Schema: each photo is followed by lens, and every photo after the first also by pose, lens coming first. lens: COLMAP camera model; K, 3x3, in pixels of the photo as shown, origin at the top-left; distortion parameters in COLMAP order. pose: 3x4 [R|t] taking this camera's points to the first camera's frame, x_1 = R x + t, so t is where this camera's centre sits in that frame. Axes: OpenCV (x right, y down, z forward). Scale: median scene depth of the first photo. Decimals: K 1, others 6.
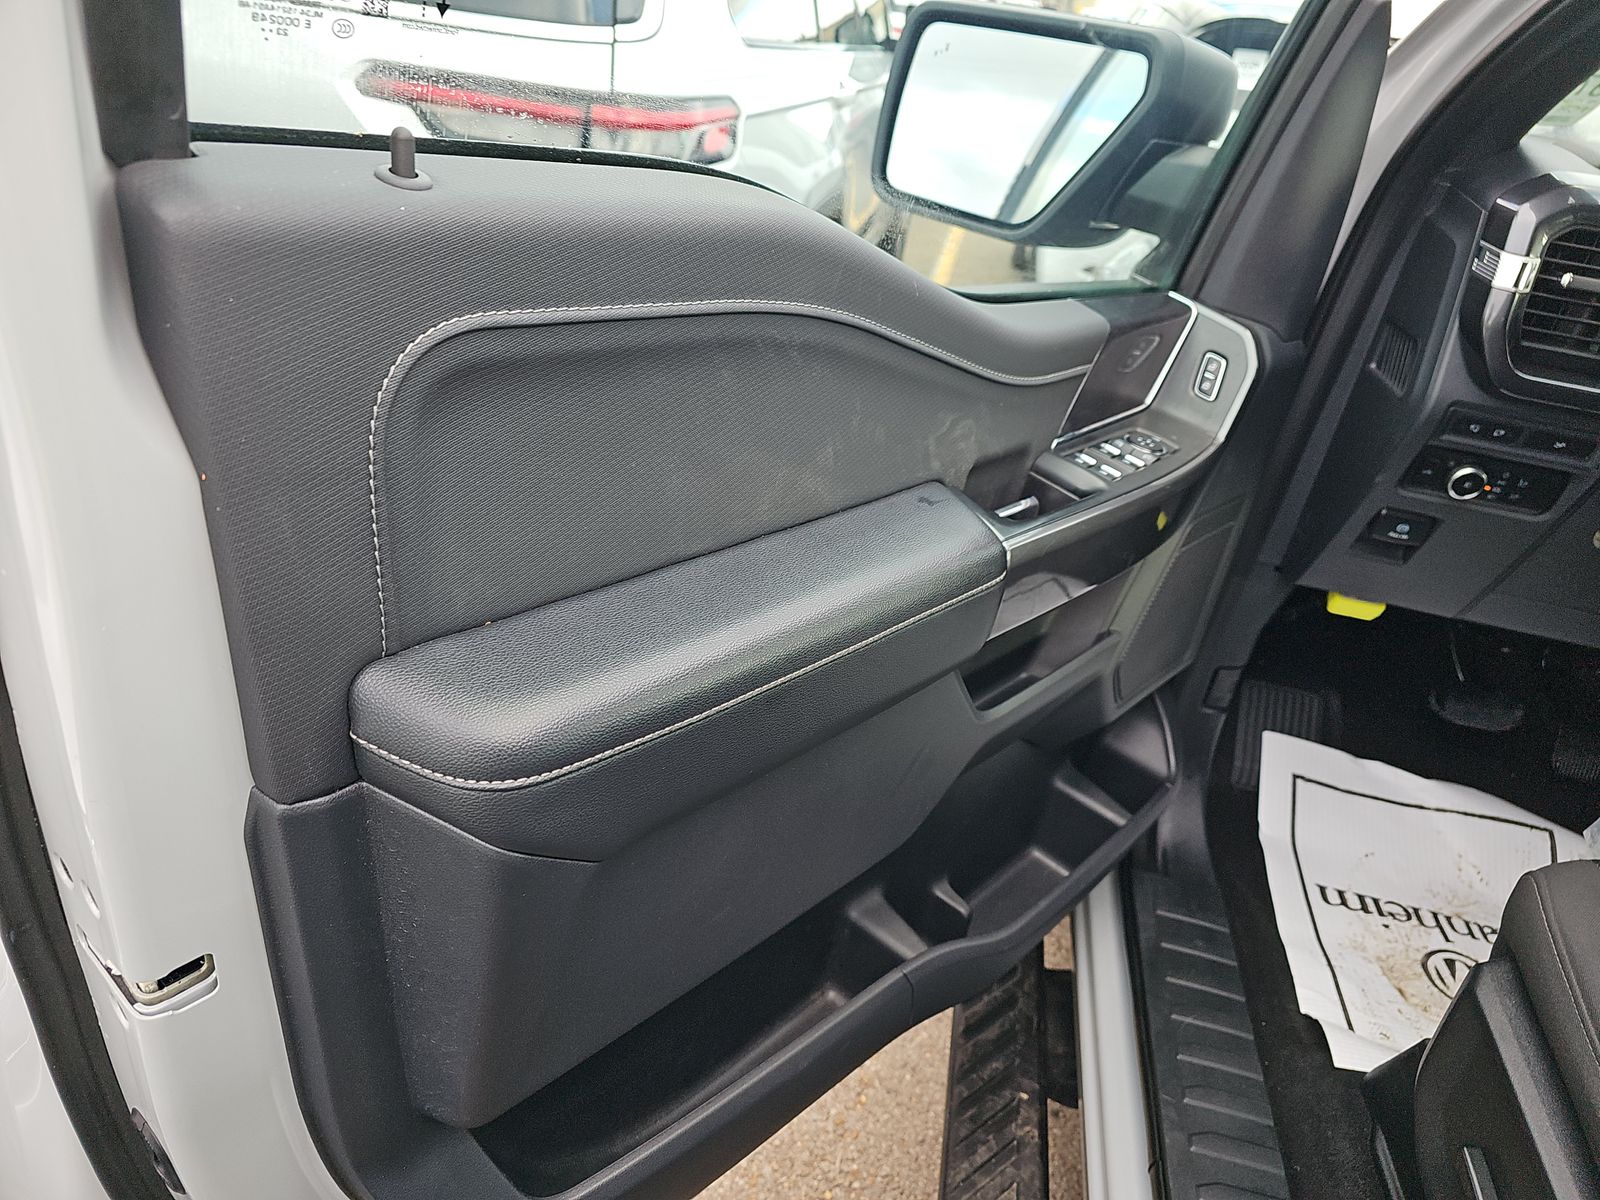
lens RADIAL K [[1052.6, 0, 800.0], [0, 1052.6, 600.0], [0, 0, 1]] dist [0.007719, 0.001129]
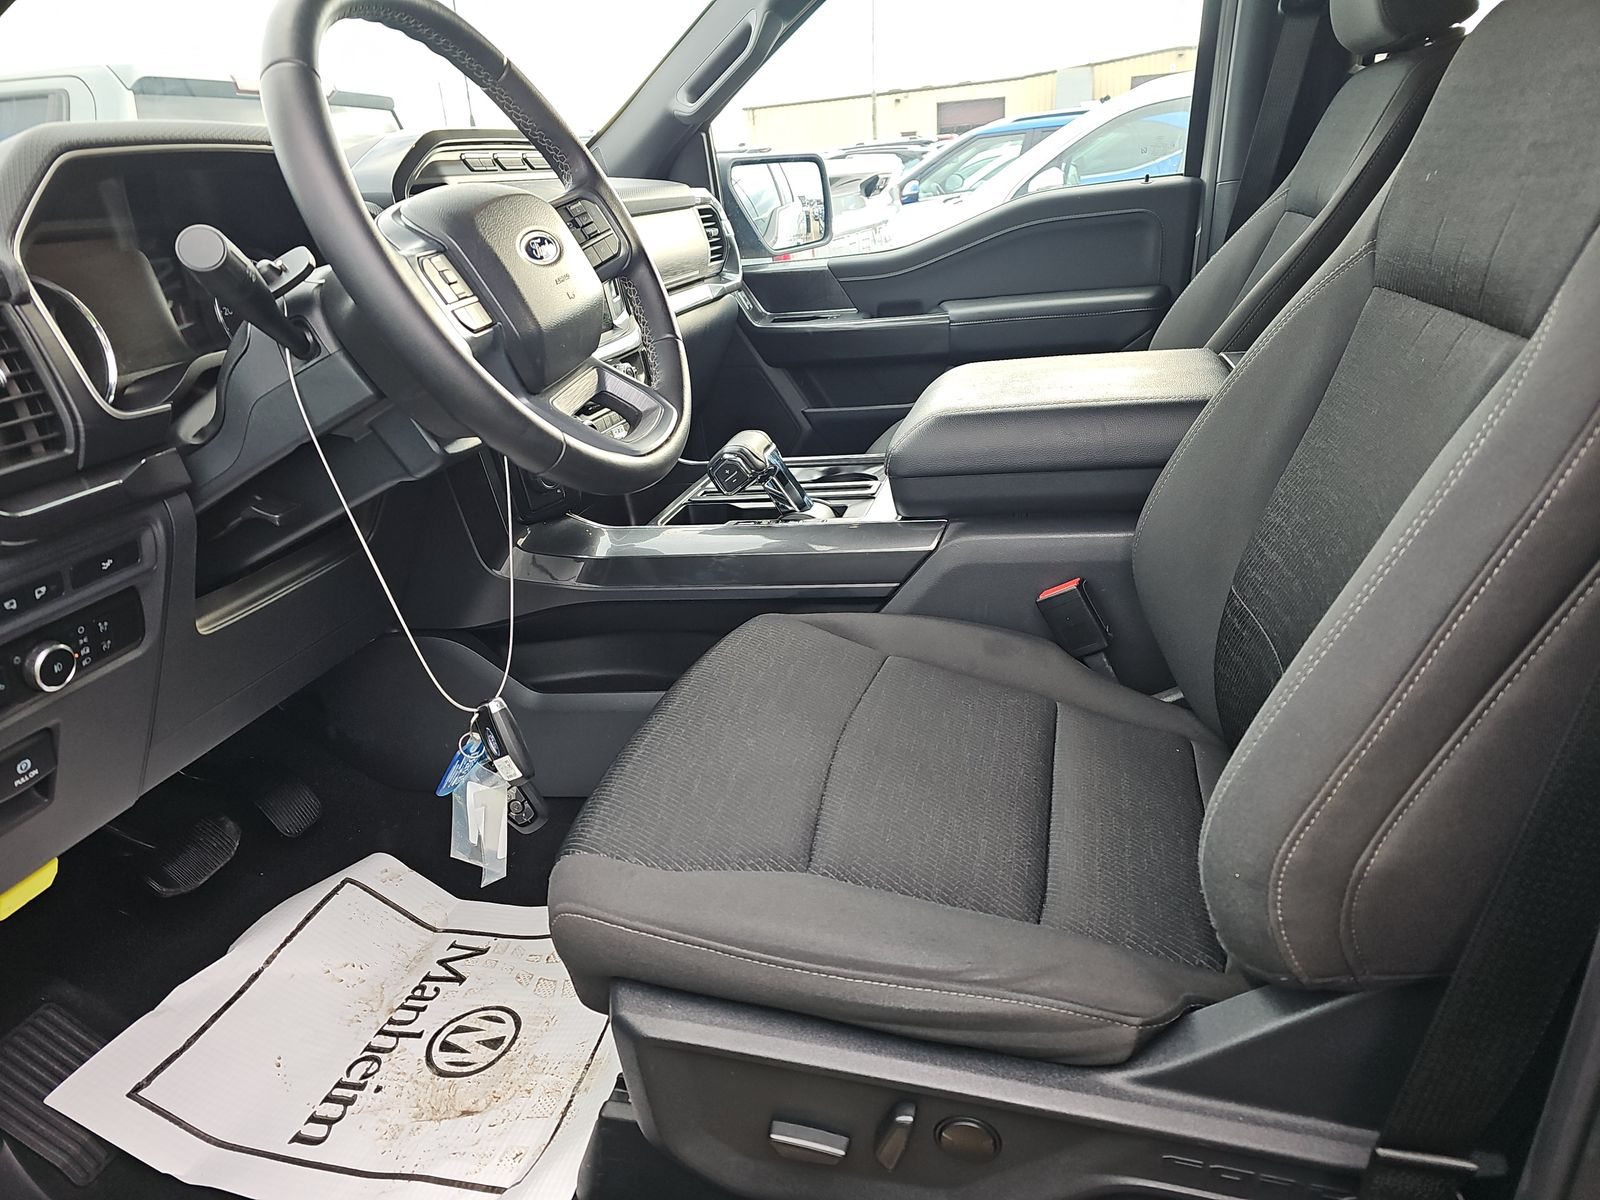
lens RADIAL K [[1052.6, 0, 800.0], [0, 1052.6, 600.0], [0, 0, 1]] dist [0.007719, 0.001129]
pose [[0.040285, -0.508474, 0.860135, 0.044002], [0.589958, 0.706869, 0.390238, -0.103357], [-0.806428, 0.491722, 0.328455, 0.273239]]
